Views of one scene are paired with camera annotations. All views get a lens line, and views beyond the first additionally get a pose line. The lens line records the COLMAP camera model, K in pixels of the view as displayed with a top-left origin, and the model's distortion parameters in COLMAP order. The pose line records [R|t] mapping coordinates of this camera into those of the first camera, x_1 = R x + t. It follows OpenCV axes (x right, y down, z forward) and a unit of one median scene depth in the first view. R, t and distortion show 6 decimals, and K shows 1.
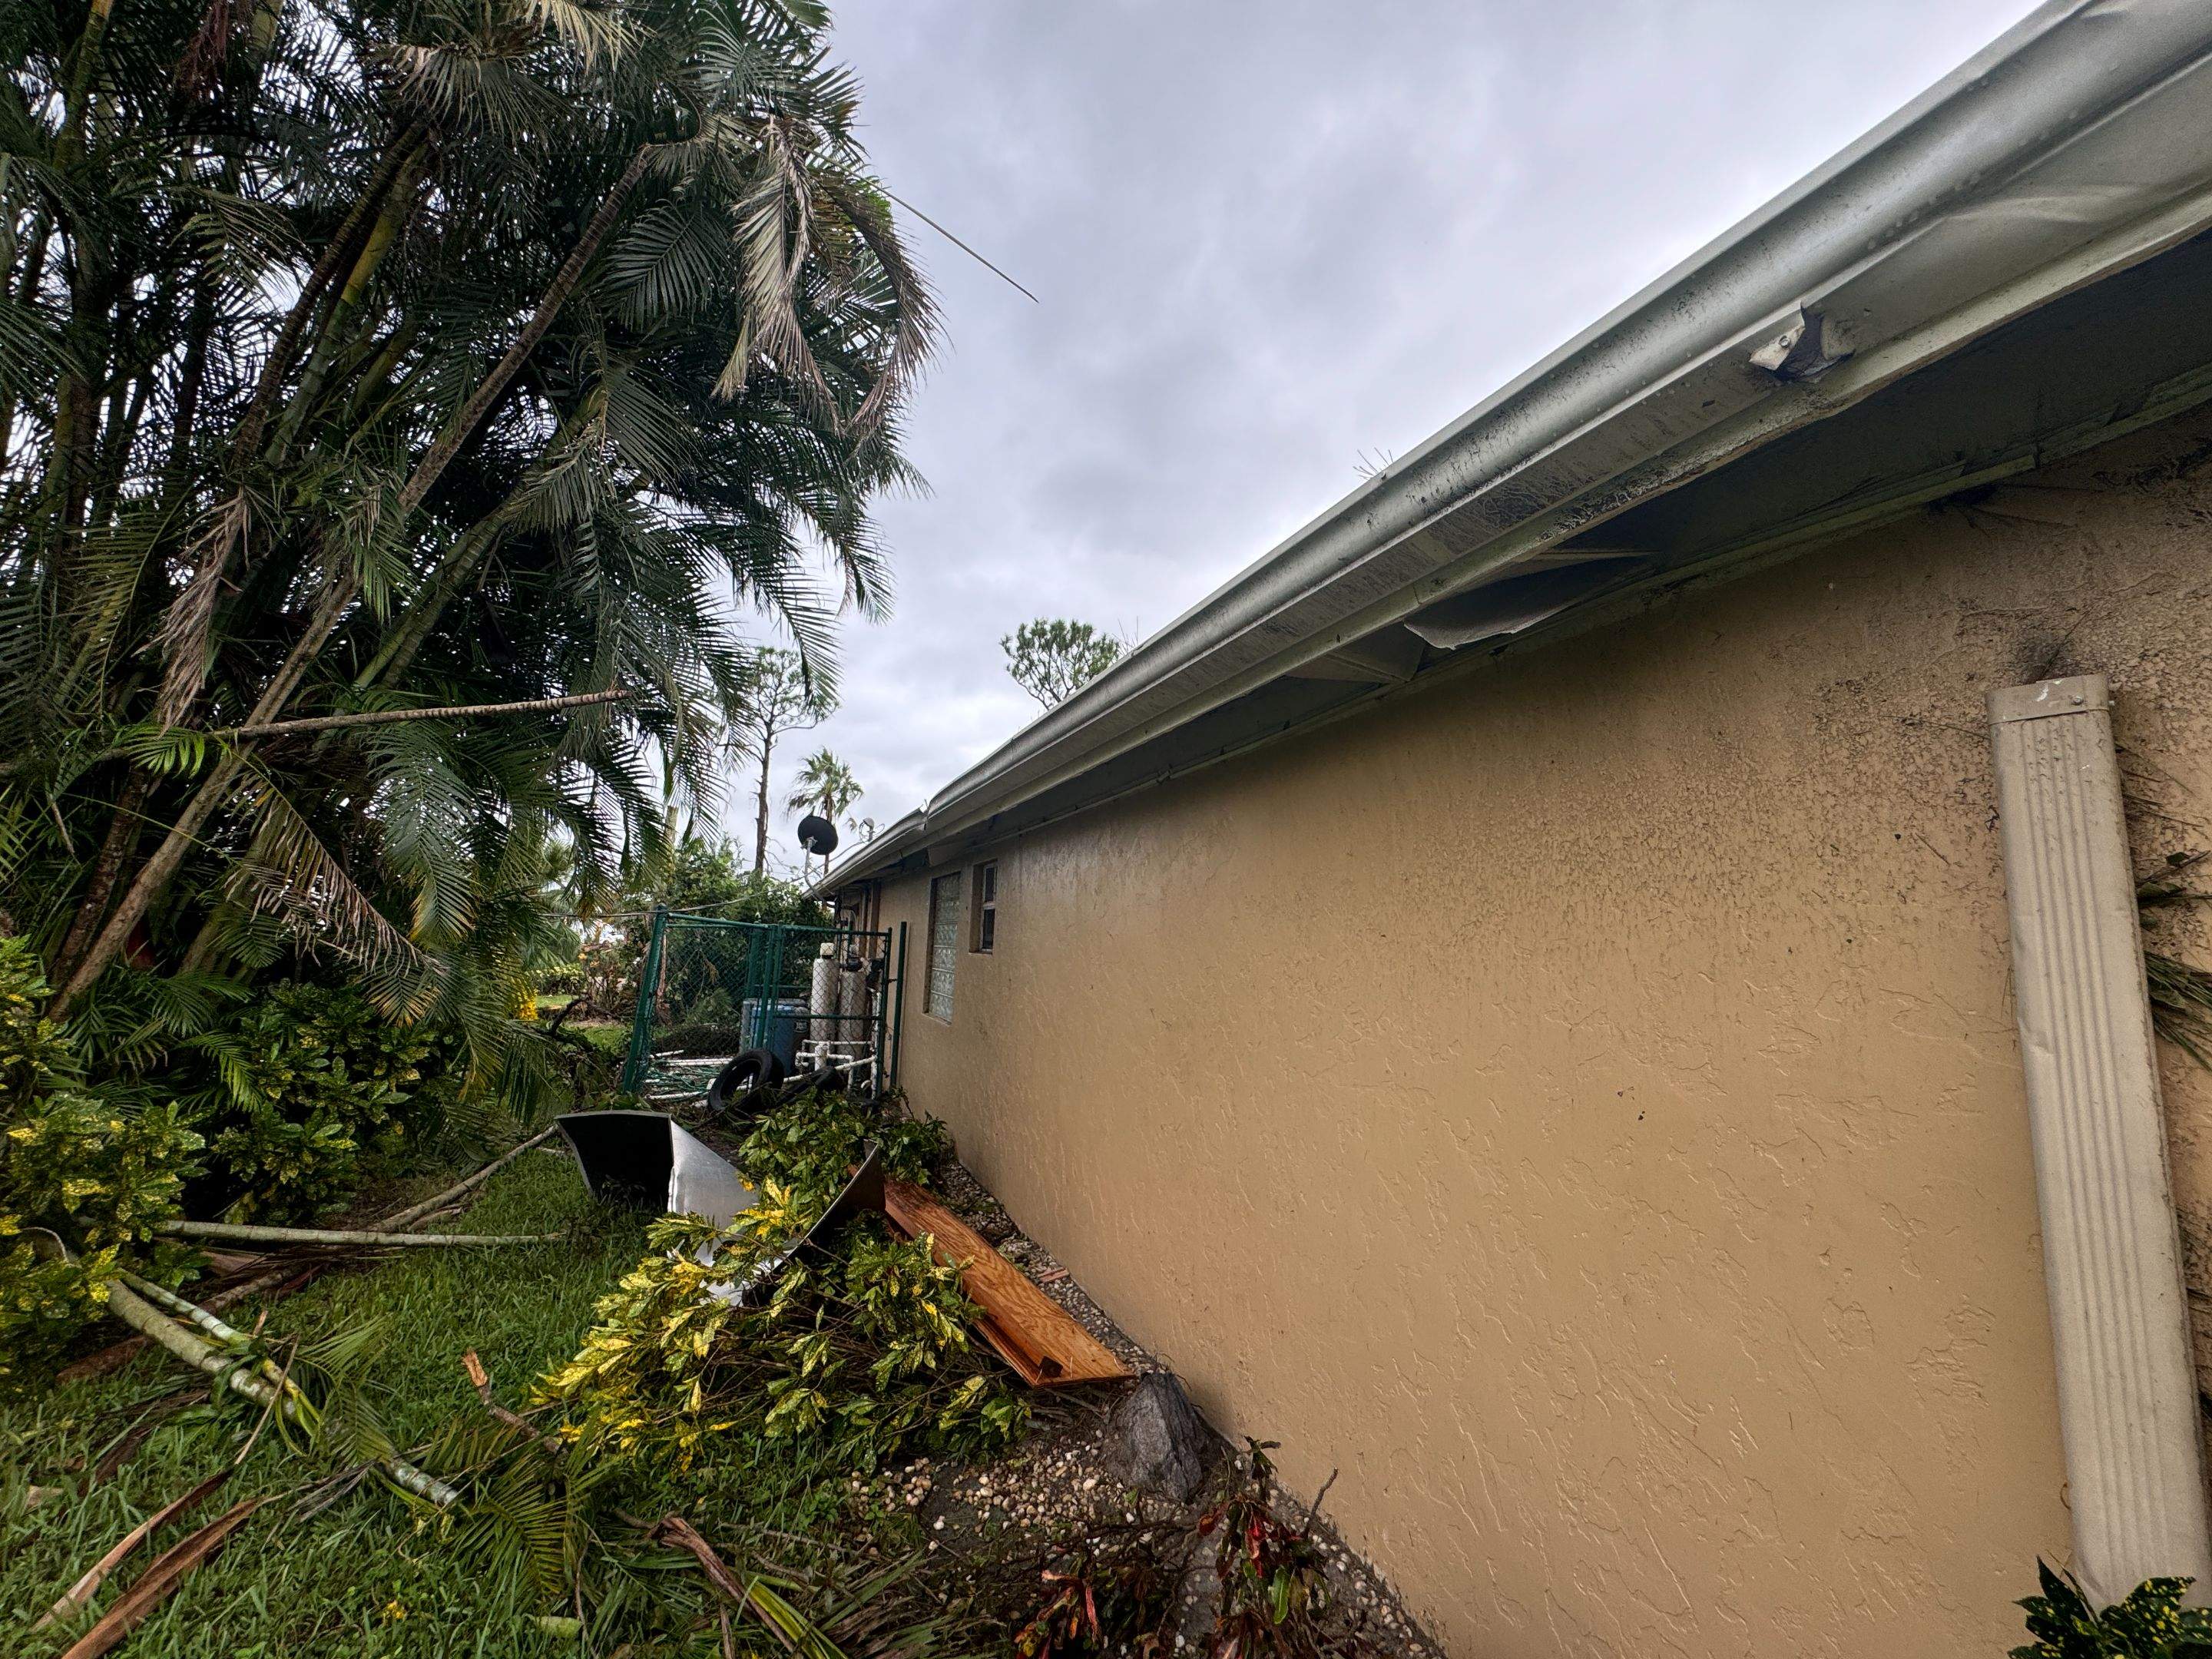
lens RADIAL K [[883.0, 0, 1103.1], [0, 883.0, 830.7], [0, 0, 1]] dist [-0.001376, 0.000136]
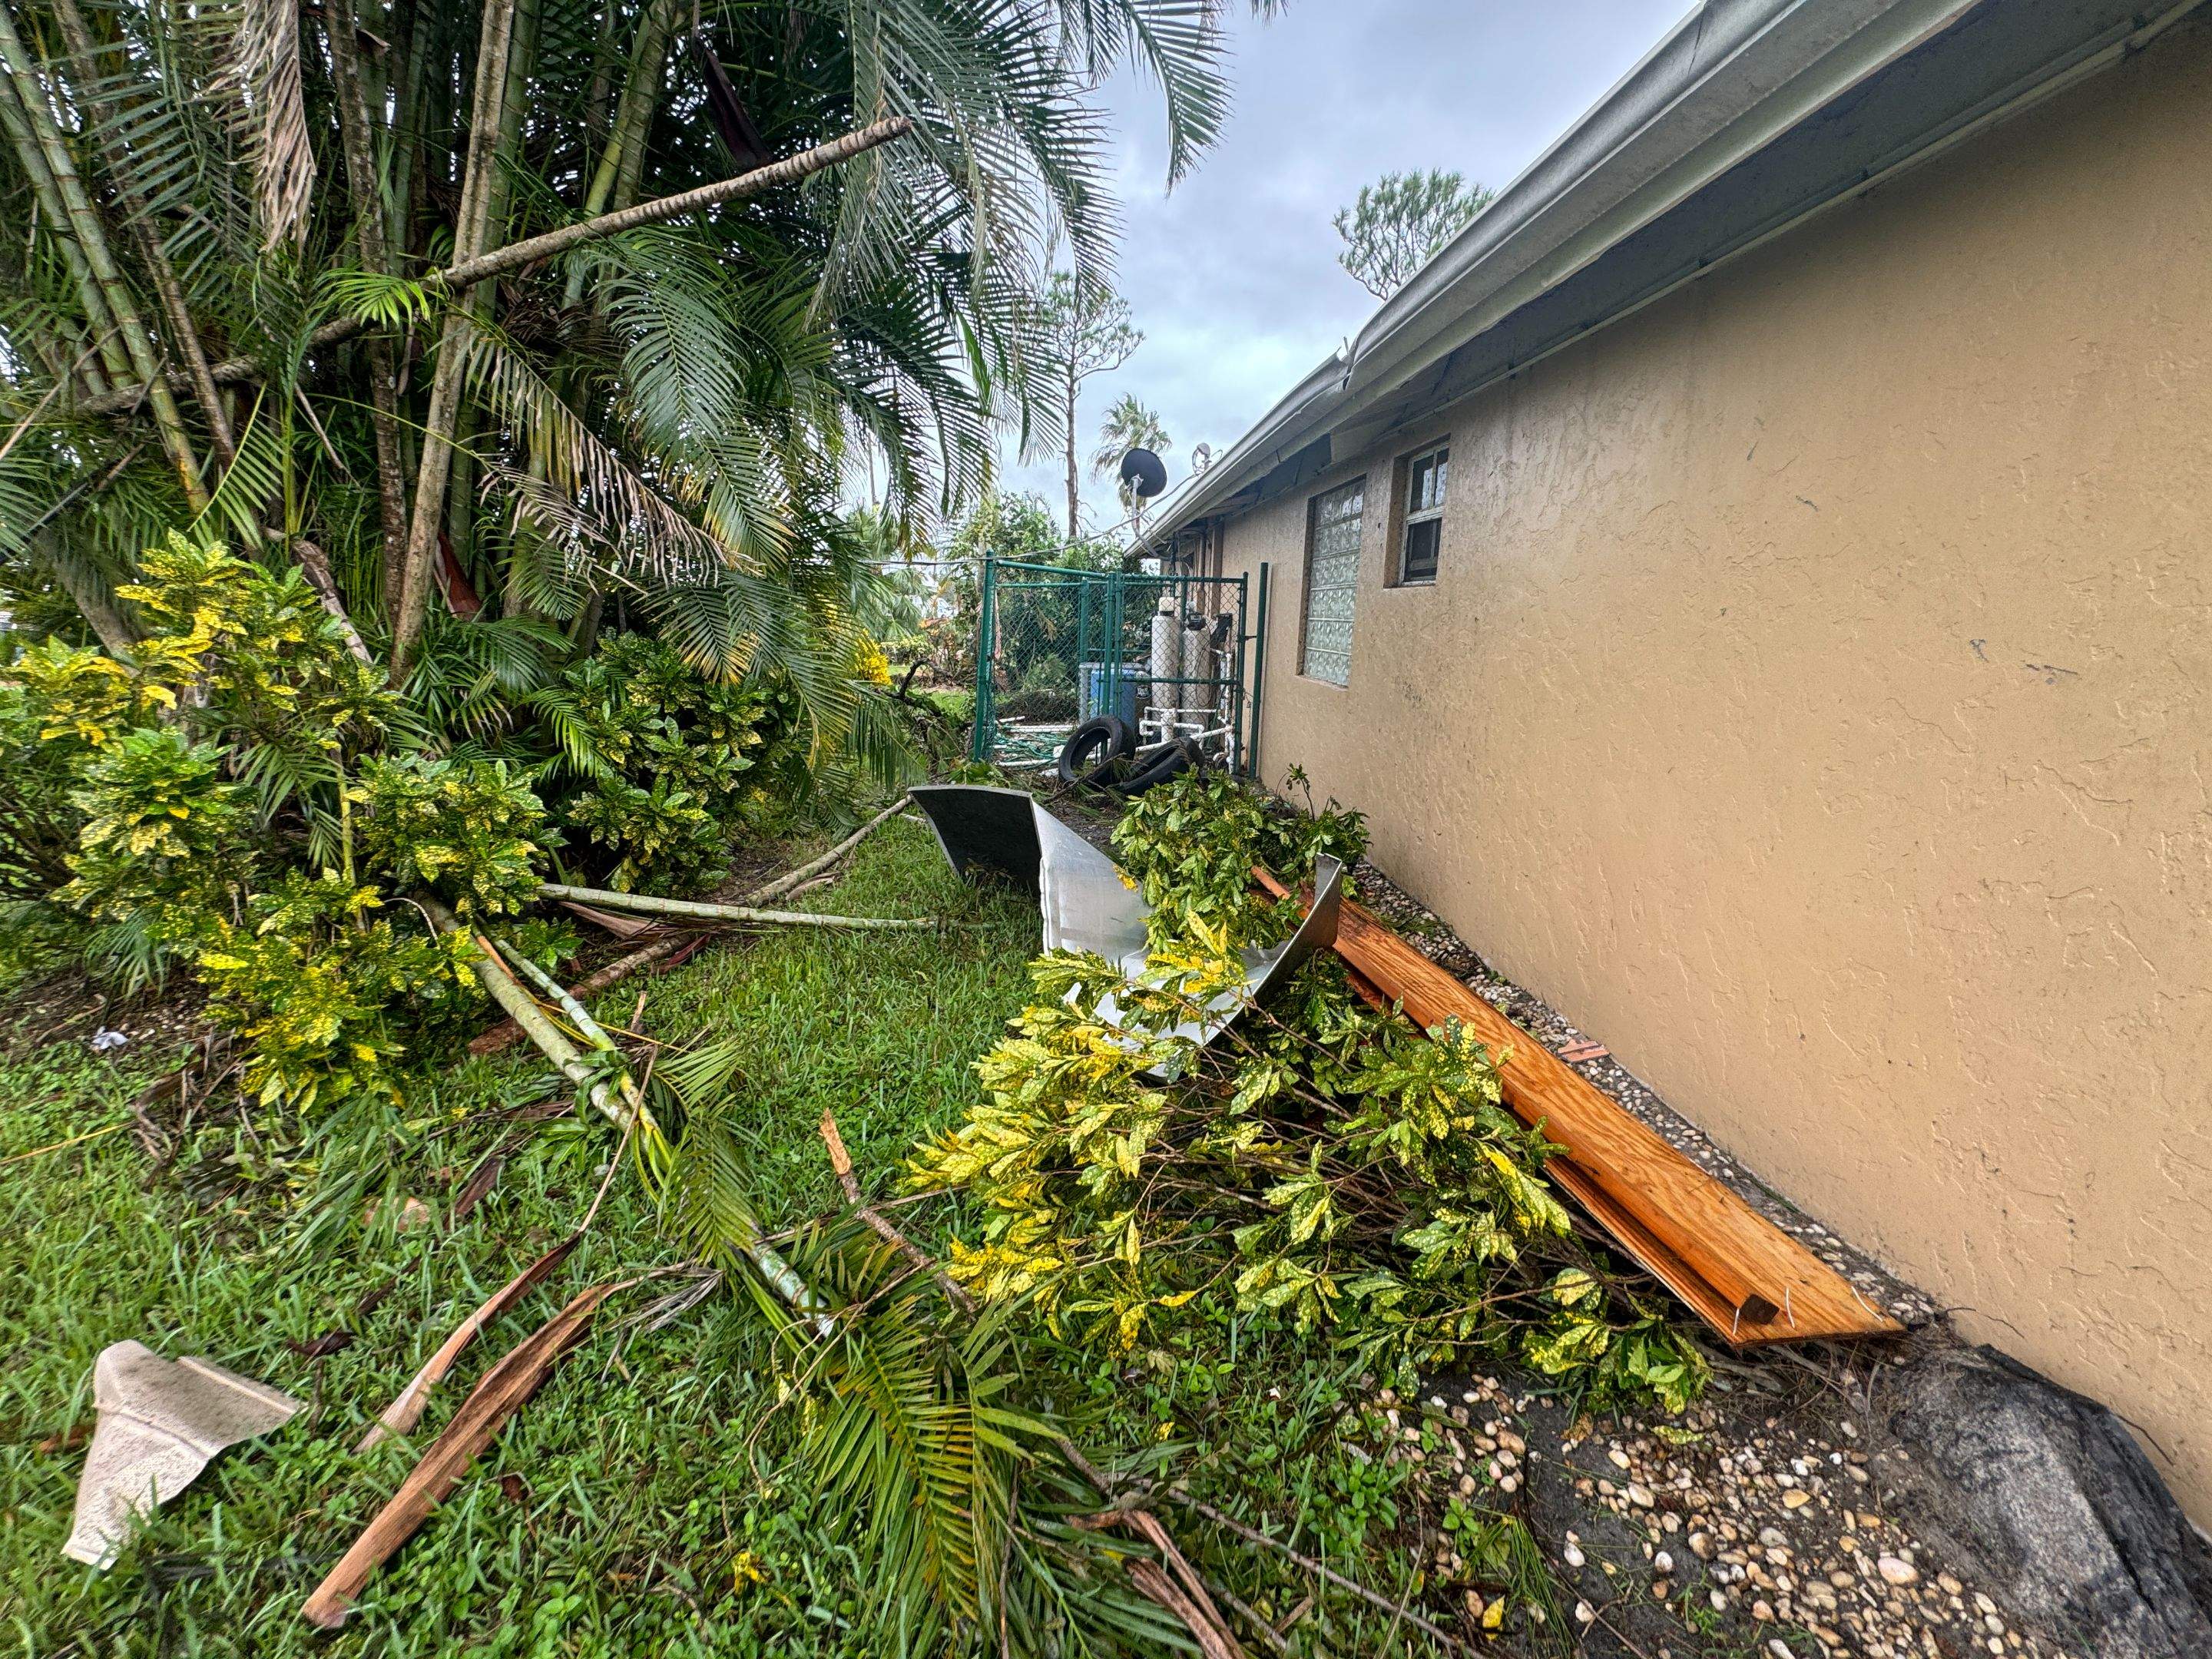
lens RADIAL K [[883.0, 0, 1104.4], [0, 883.0, 831.9], [0, 0, 1]] dist [-0.001376, 0.000136]
pose [[0.944203, 0.058077, -0.324203, -0.173874], [0.062677, 0.934660, 0.349974, 0.081685], [0.323345, -0.350766, 0.878869, 0.320237]]
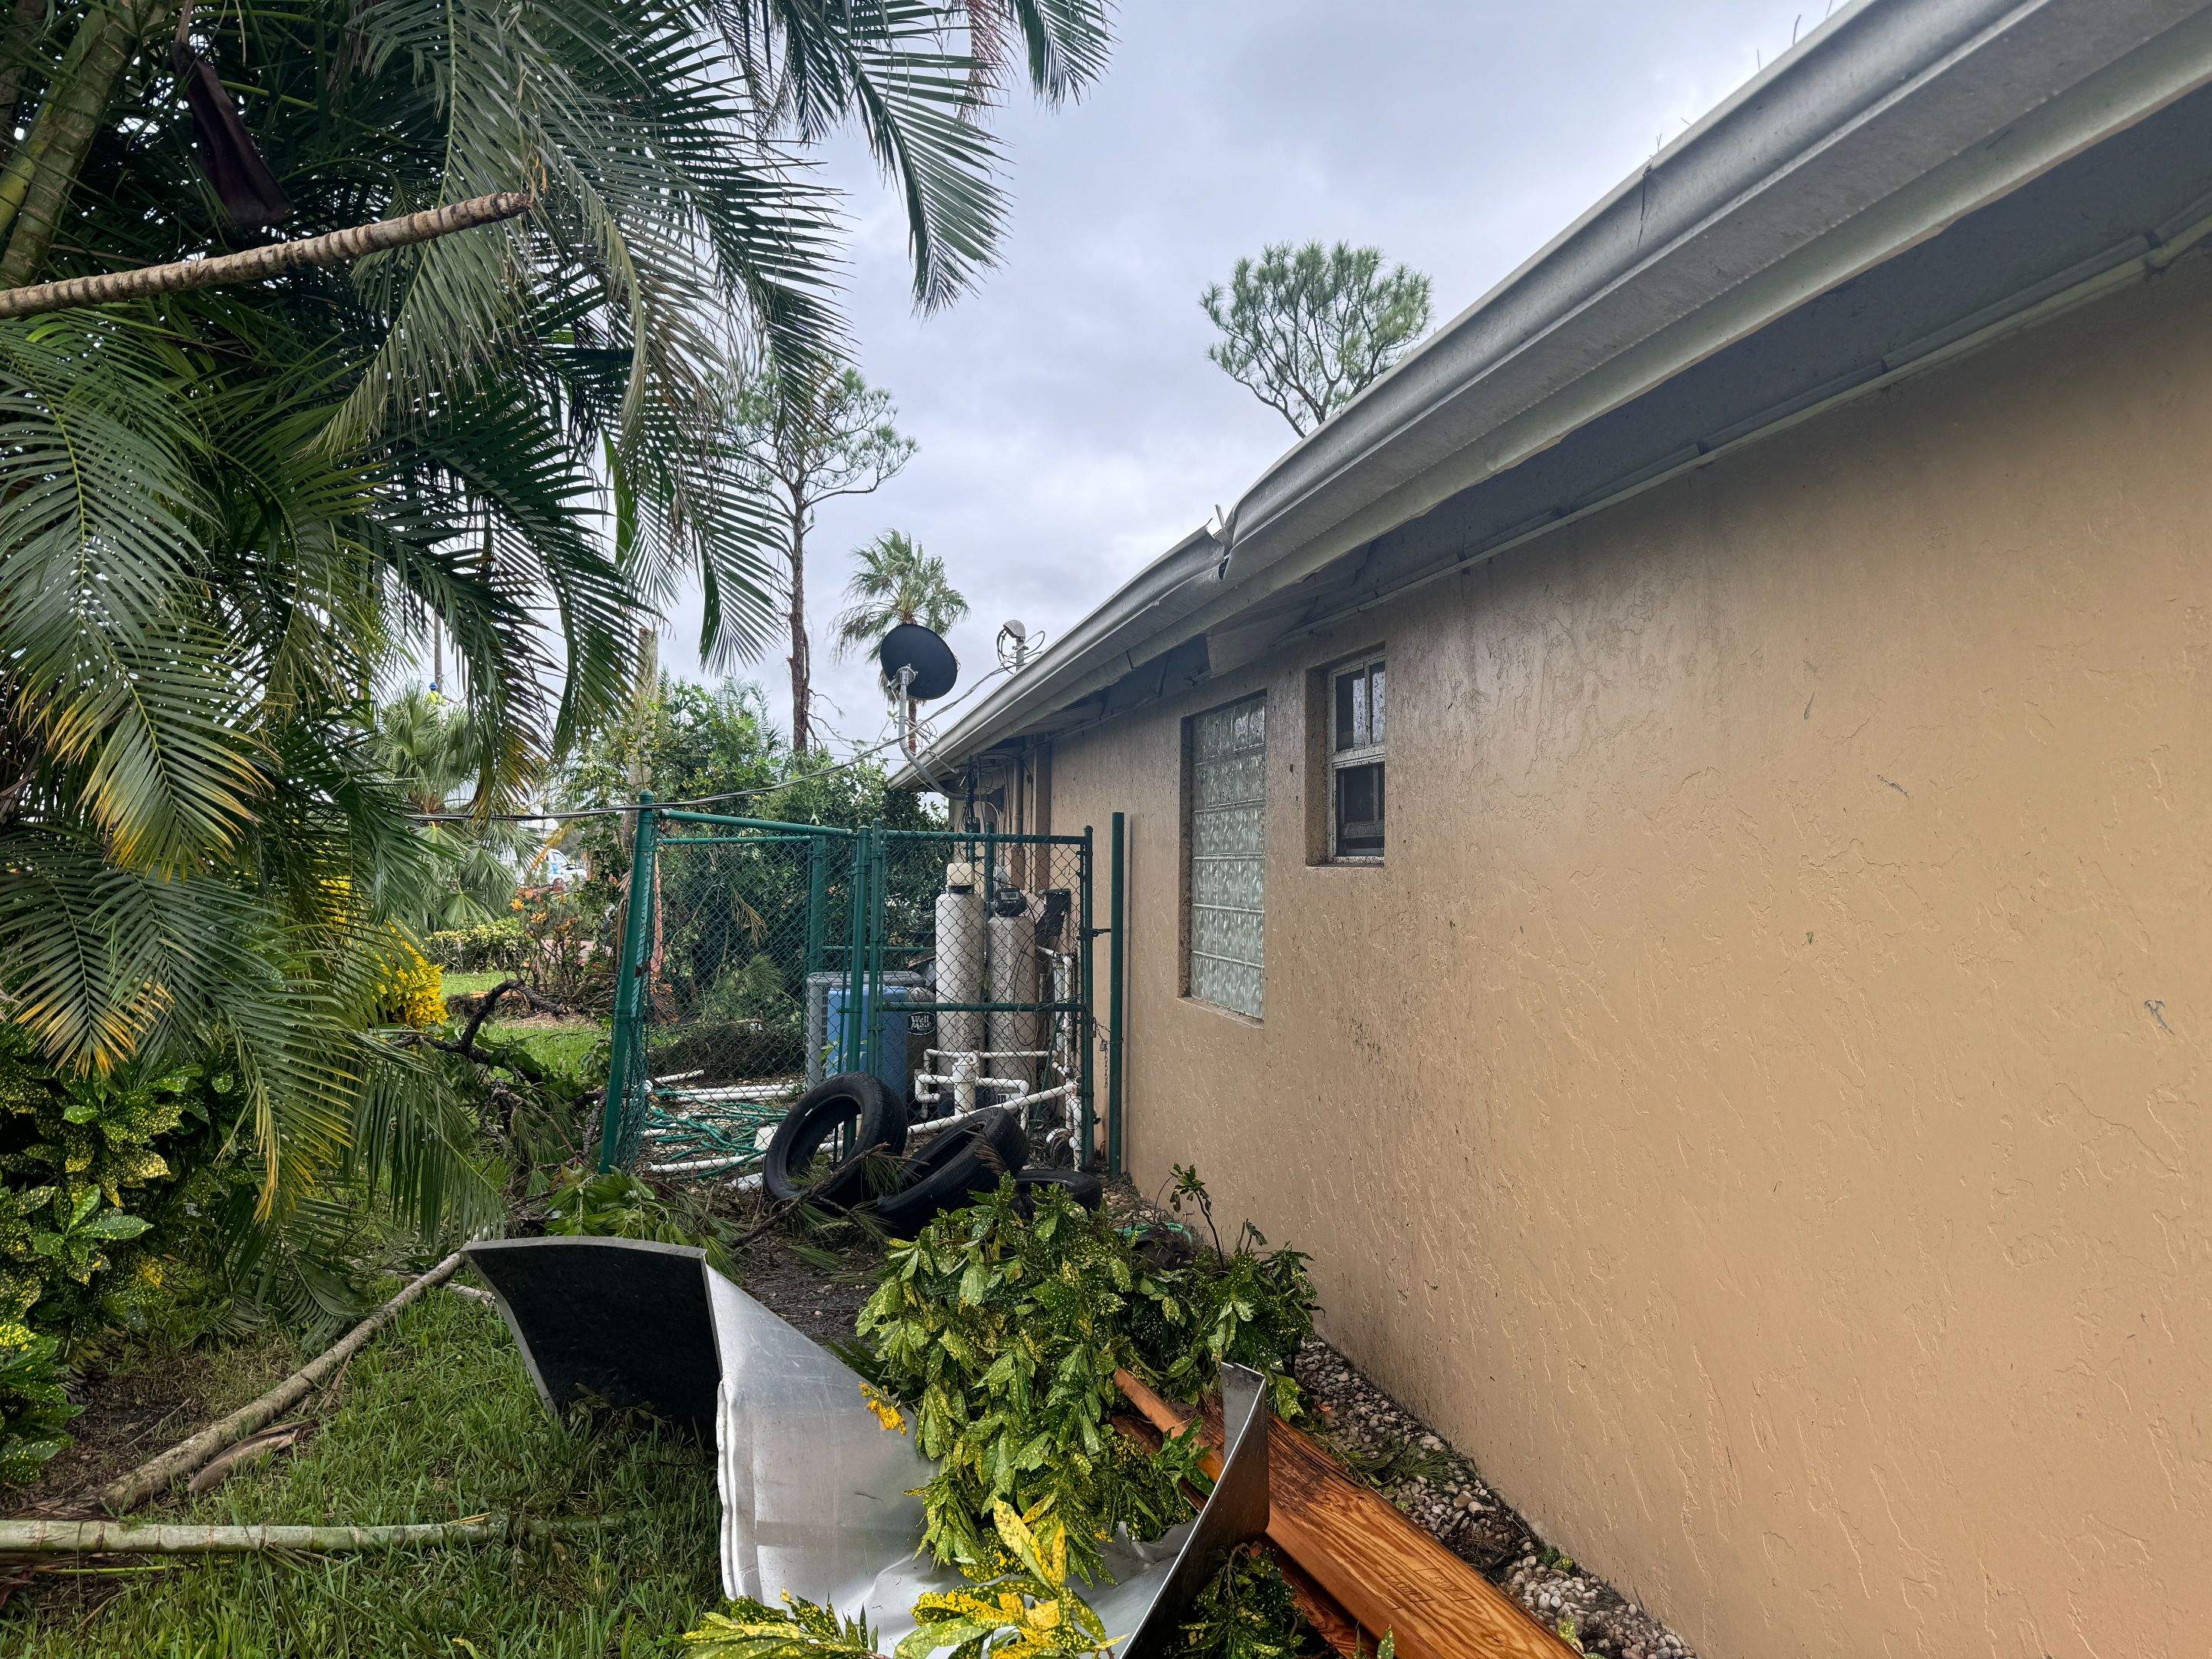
lens RADIAL K [[1551.0, 0, 1120.5], [0, 1551.0, 819.1], [0, 0, 1]] dist [0.047204, -0.058311]
pose [[0.985850, -0.033672, -0.164211, -0.165154], [0.049542, 0.994383, 0.093526, 0.052696], [0.160139, -0.100338, 0.981982, 0.318599]]
